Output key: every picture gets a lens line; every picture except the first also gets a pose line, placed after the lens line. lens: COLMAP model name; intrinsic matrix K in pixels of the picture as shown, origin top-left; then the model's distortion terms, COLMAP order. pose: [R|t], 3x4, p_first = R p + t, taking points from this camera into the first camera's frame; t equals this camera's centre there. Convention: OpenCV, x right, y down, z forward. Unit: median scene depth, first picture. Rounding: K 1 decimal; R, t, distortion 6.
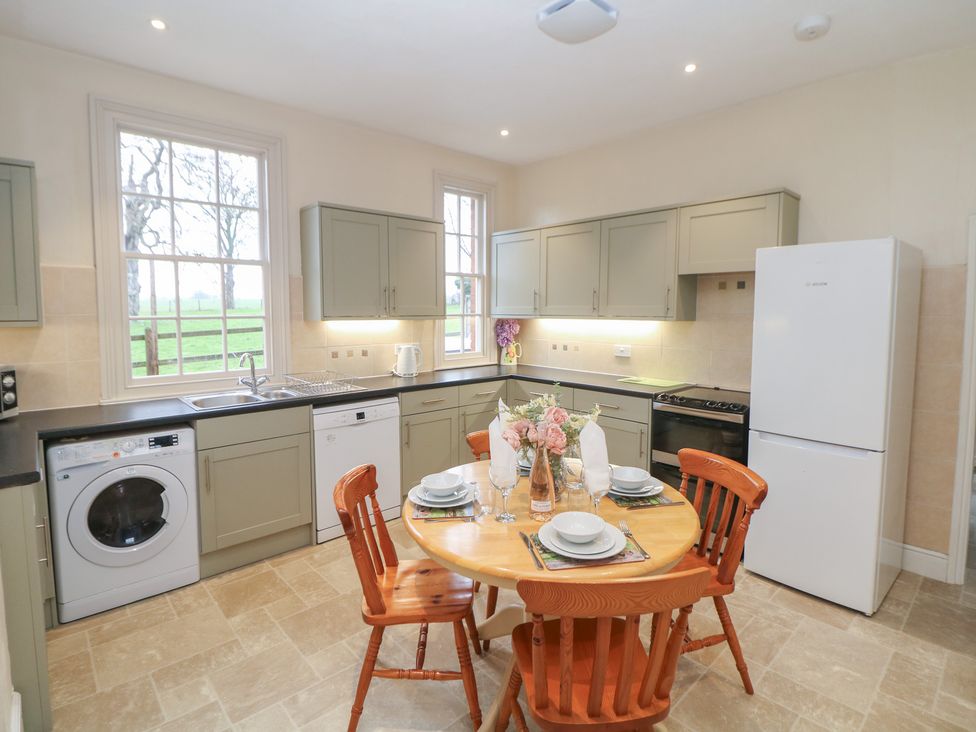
lens RADIAL K [[499.0, 0, 489.3], [0, 499.0, 351.7], [0, 0, 1]] dist [-0.021331, -0.001155]
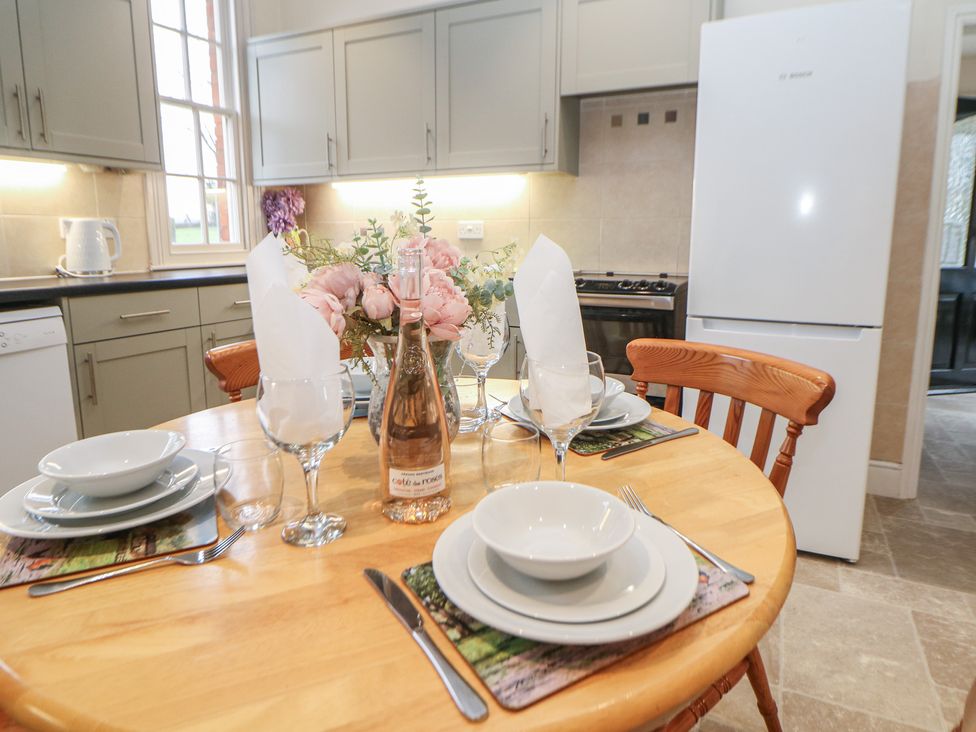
lens RADIAL K [[558.7, 0, 490.1], [0, 558.7, 338.0], [0, 0, 1]] dist [-0.002913, -0.001610]
pose [[0.924670, -0.058697, 0.376218, 0.004764], [0.031317, 0.996423, 0.078488, 0.134823], [-0.379480, -0.060793, 0.923201, 0.469608]]
